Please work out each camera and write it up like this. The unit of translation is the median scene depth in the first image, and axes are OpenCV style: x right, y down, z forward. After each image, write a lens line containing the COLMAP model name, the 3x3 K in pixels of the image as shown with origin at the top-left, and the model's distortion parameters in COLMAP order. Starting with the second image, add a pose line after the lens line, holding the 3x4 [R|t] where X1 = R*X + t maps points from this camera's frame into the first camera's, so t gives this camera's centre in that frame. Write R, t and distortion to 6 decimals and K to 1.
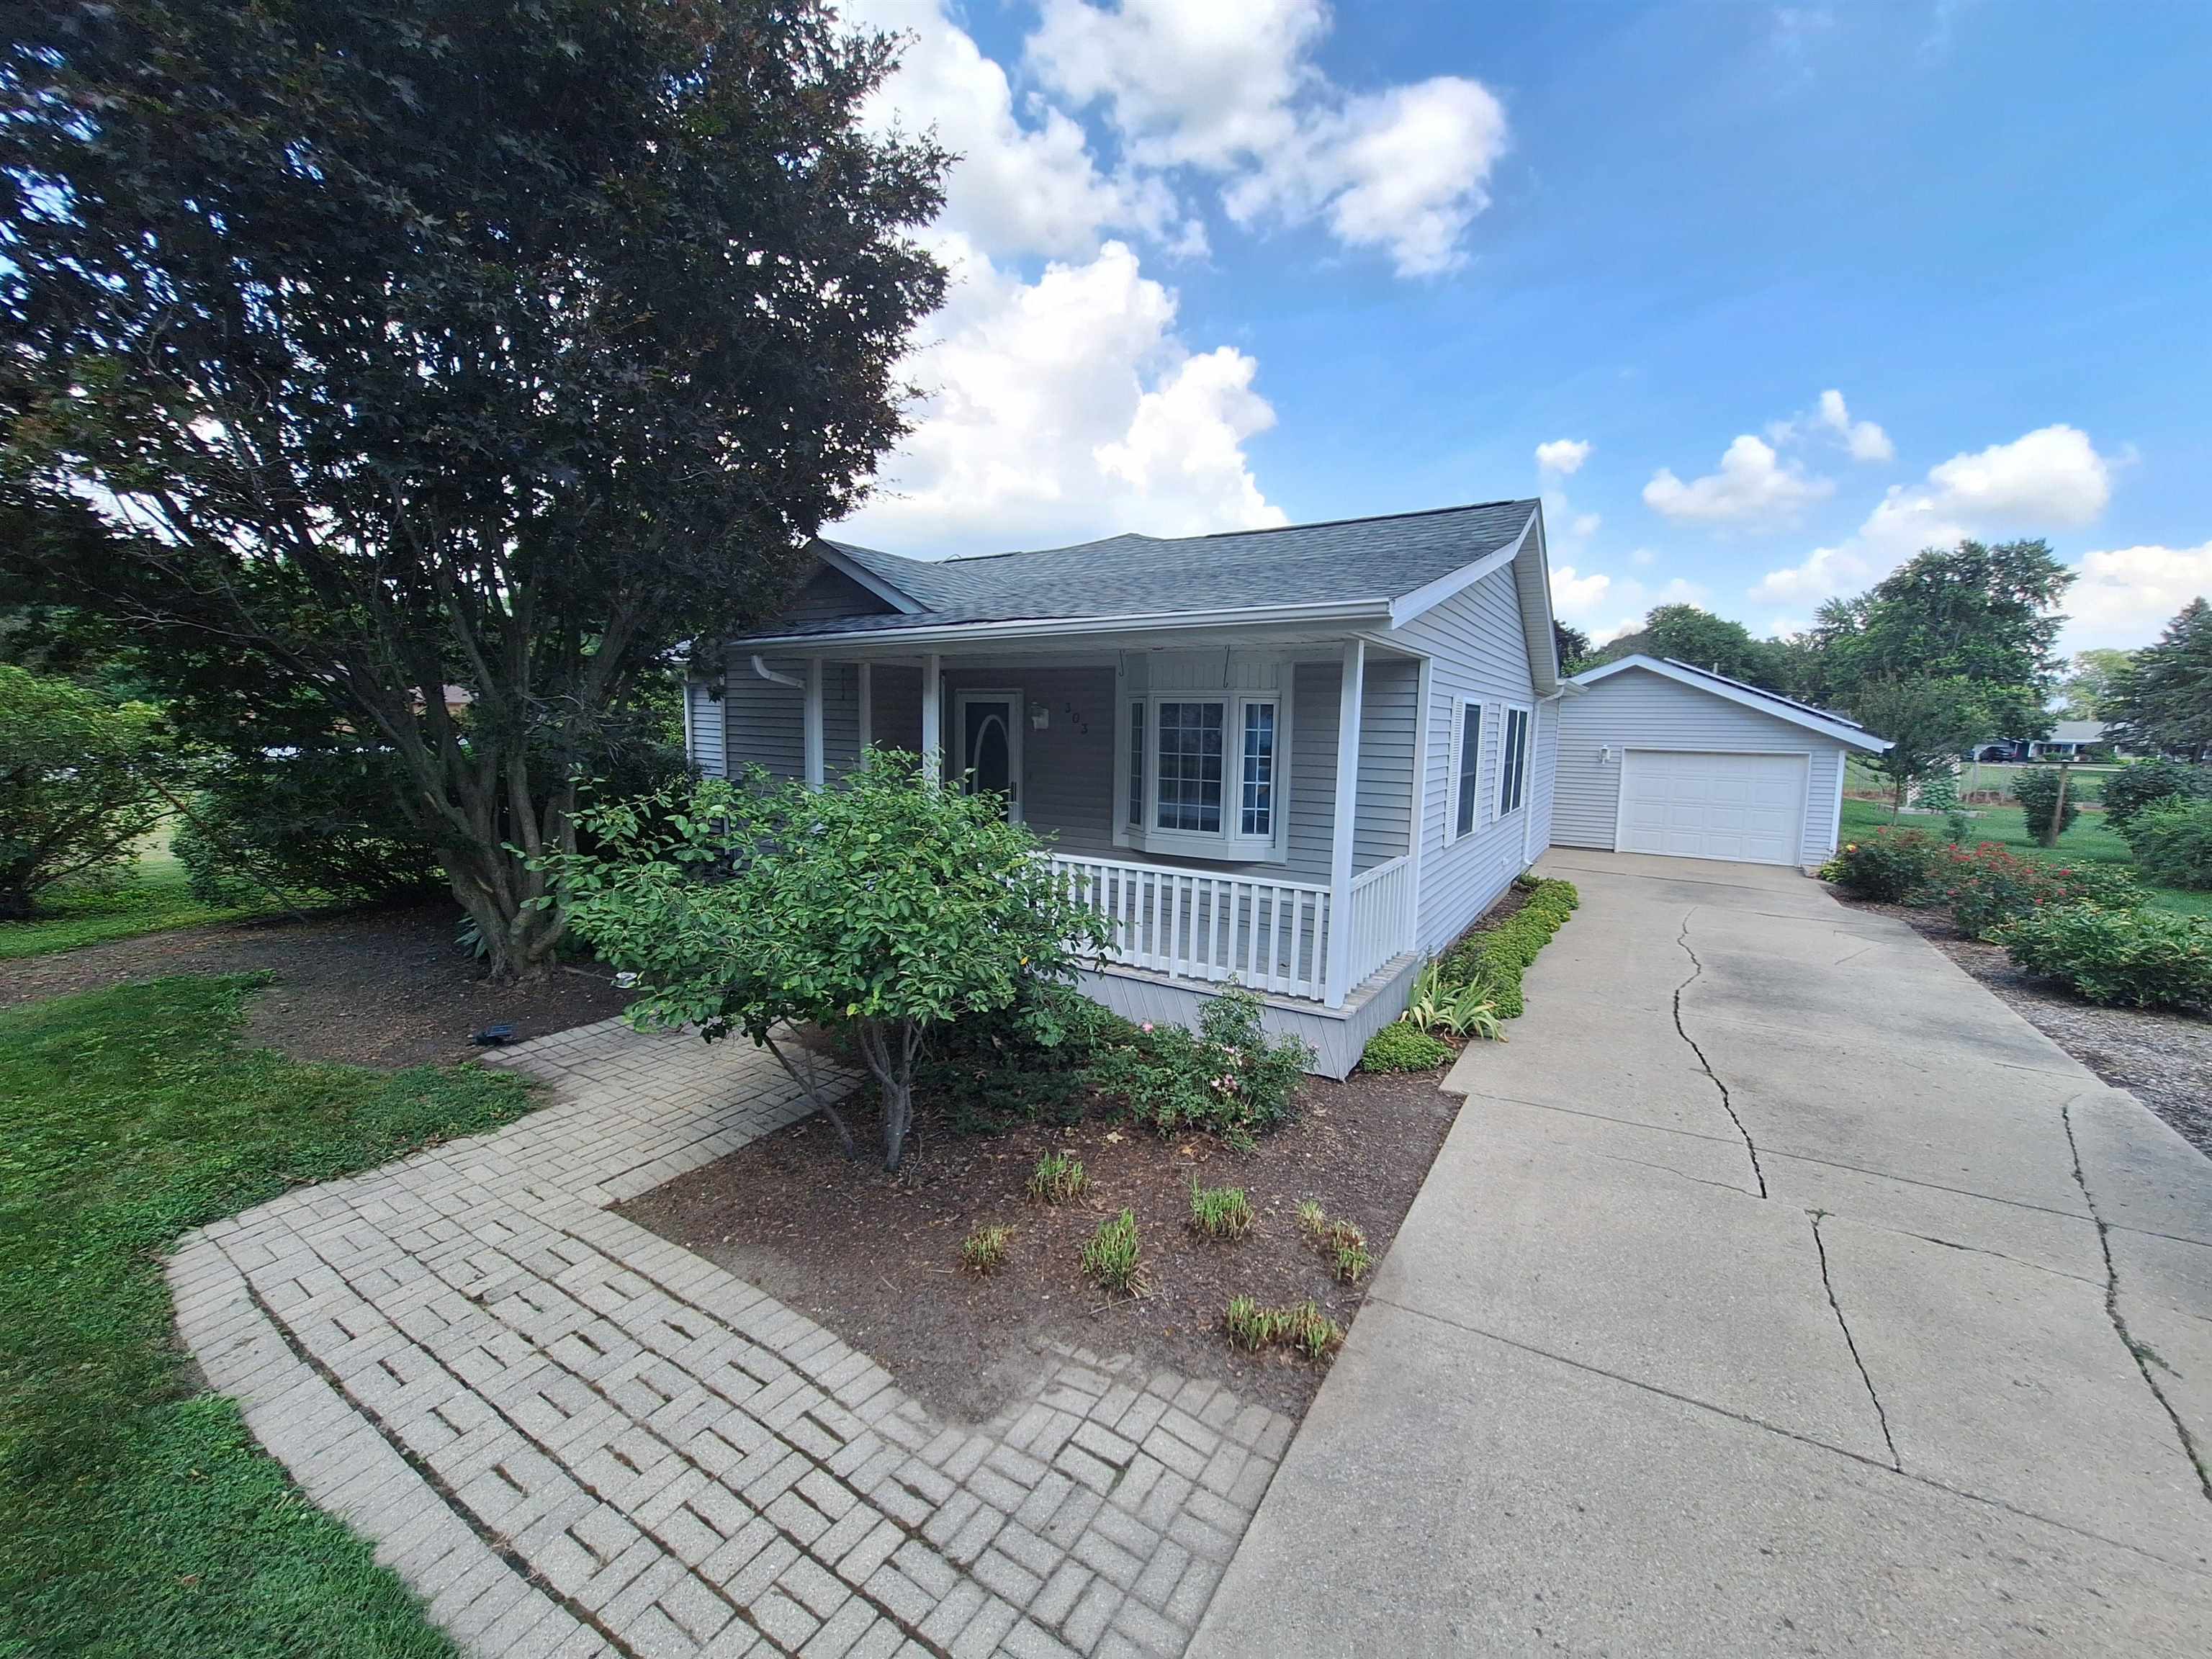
lens RADIAL K [[875.4, 0, 1107.8], [0, 875.4, 832.7], [0, 0, 1]] dist [-0.004019, 0.000509]
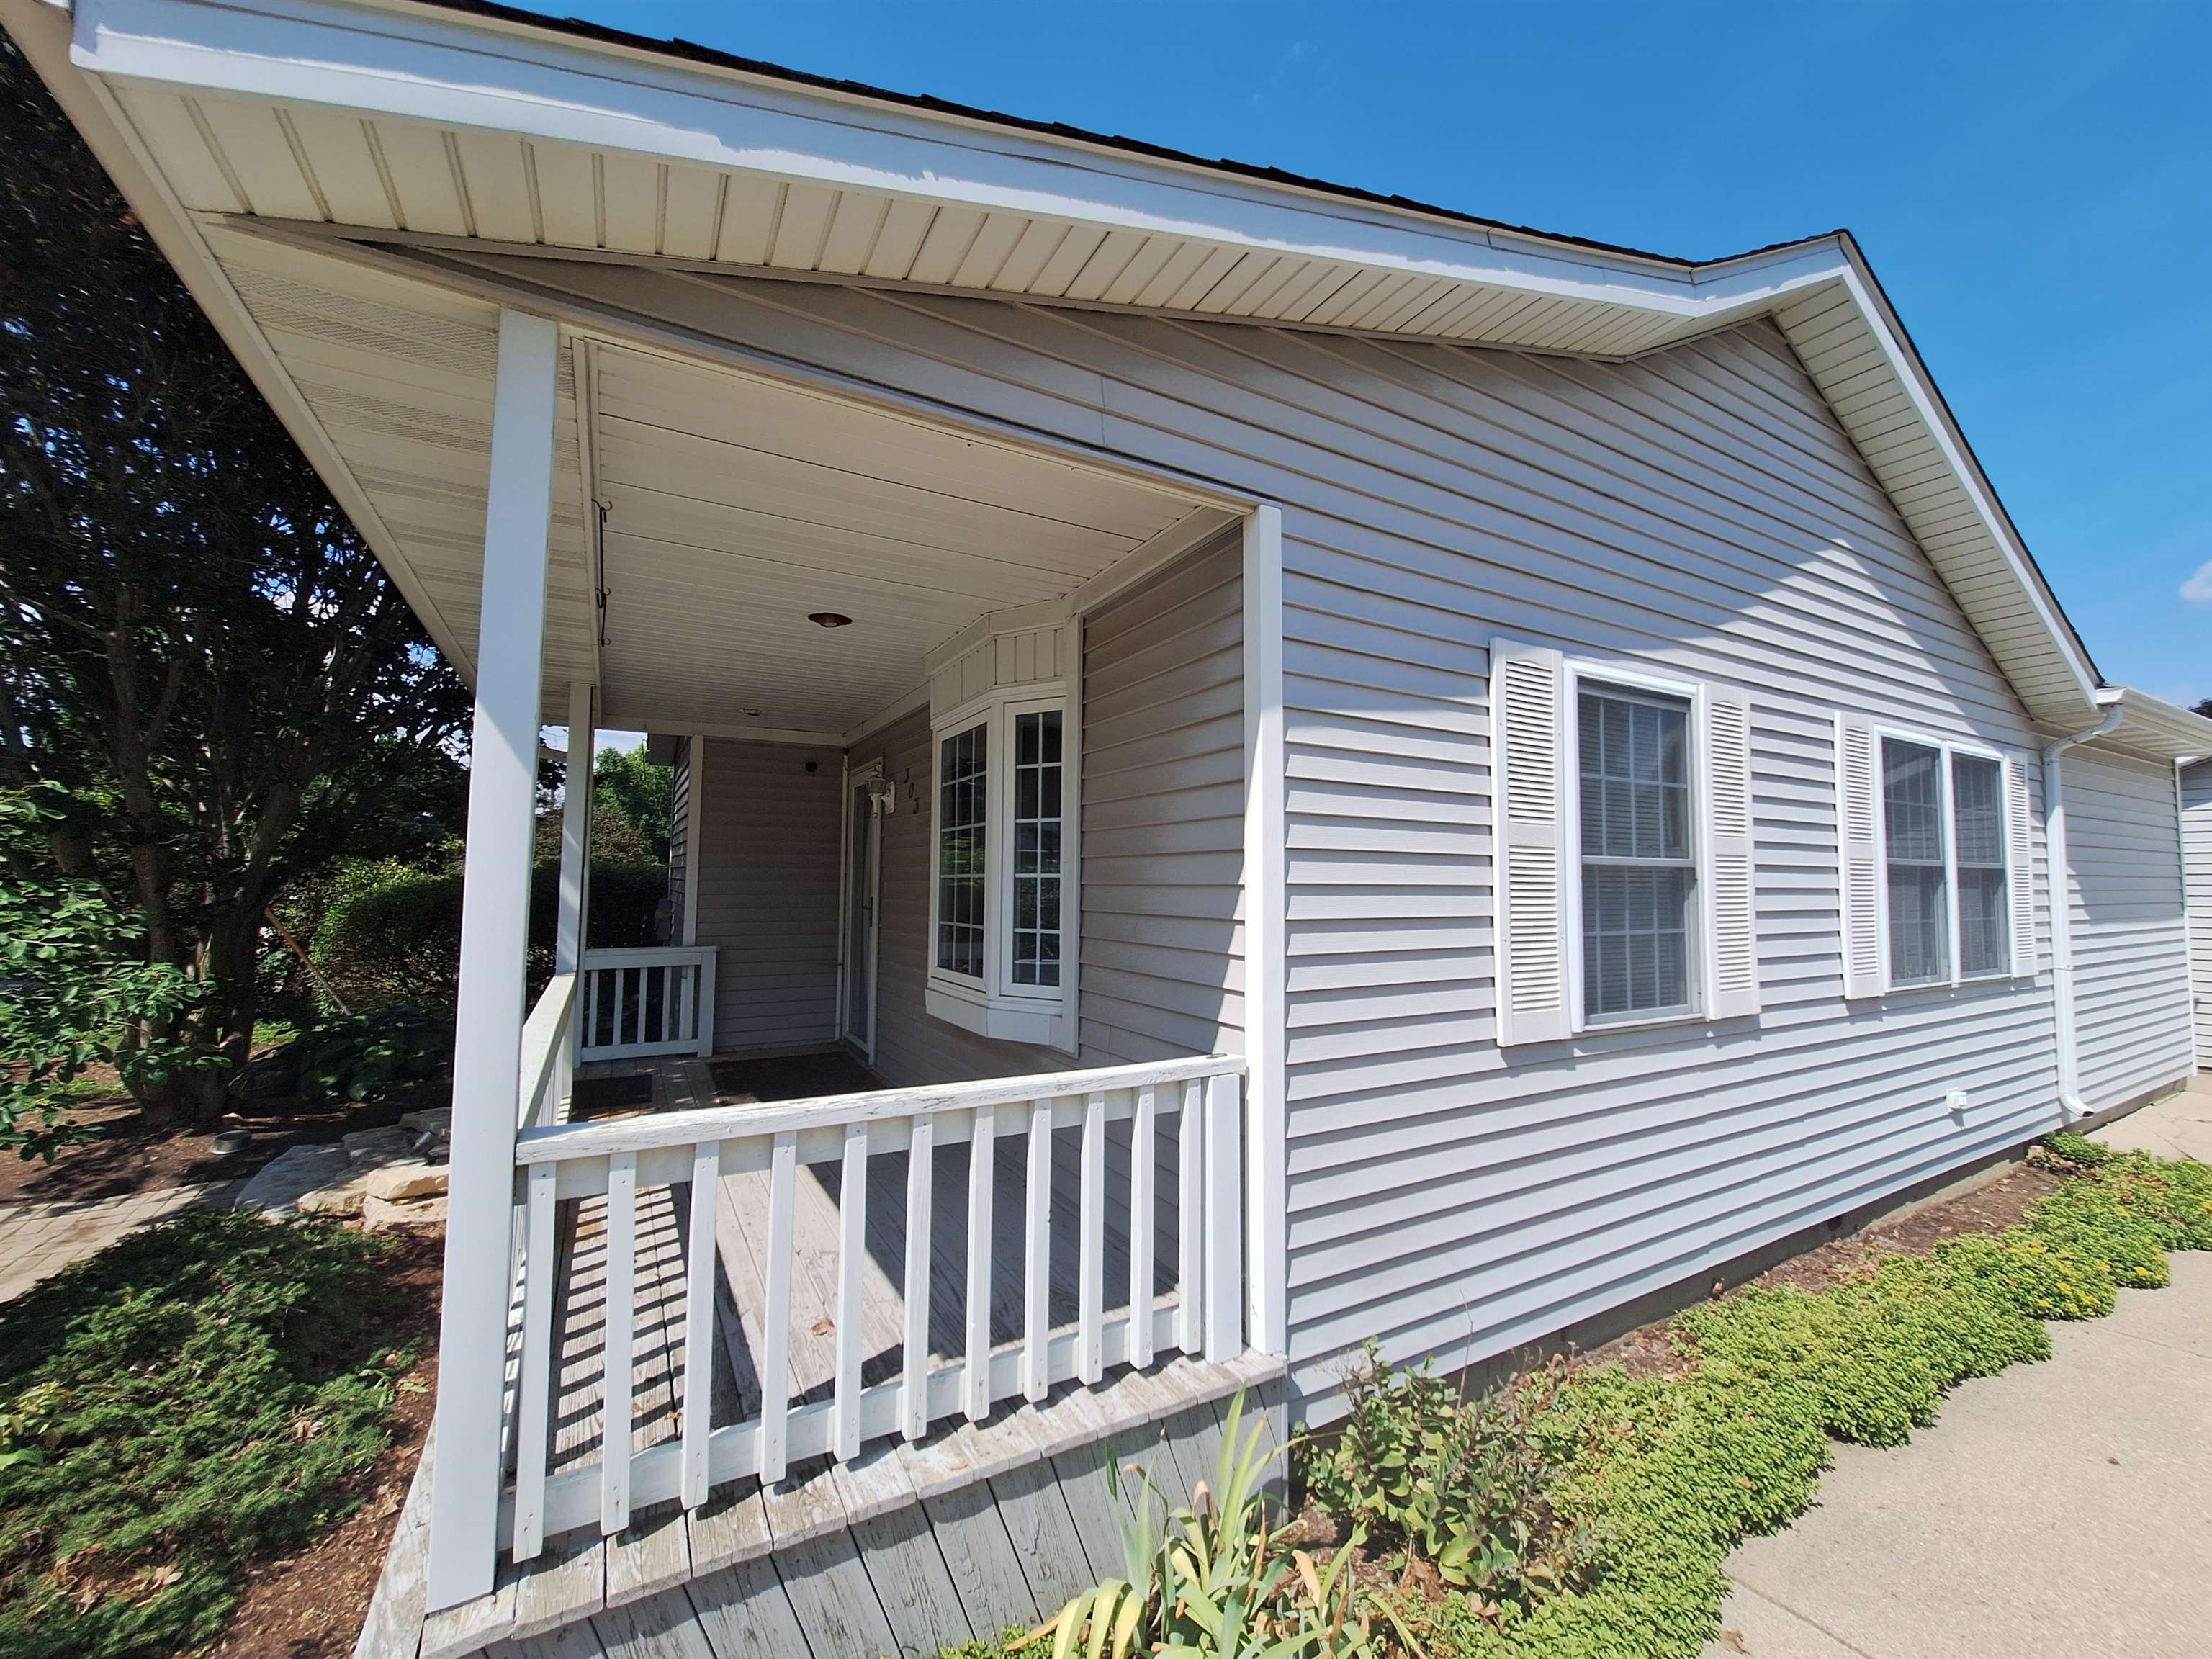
lens RADIAL K [[875.4, 0, 1110.1], [0, 875.4, 829.8], [0, 0, 1]] dist [-0.004019, 0.000509]
pose [[0.880116, -0.039745, -0.473092, 0.372905], [-0.050607, 0.982959, -0.176724, 0.000778], [0.472054, 0.179479, 0.863106, 0.522069]]
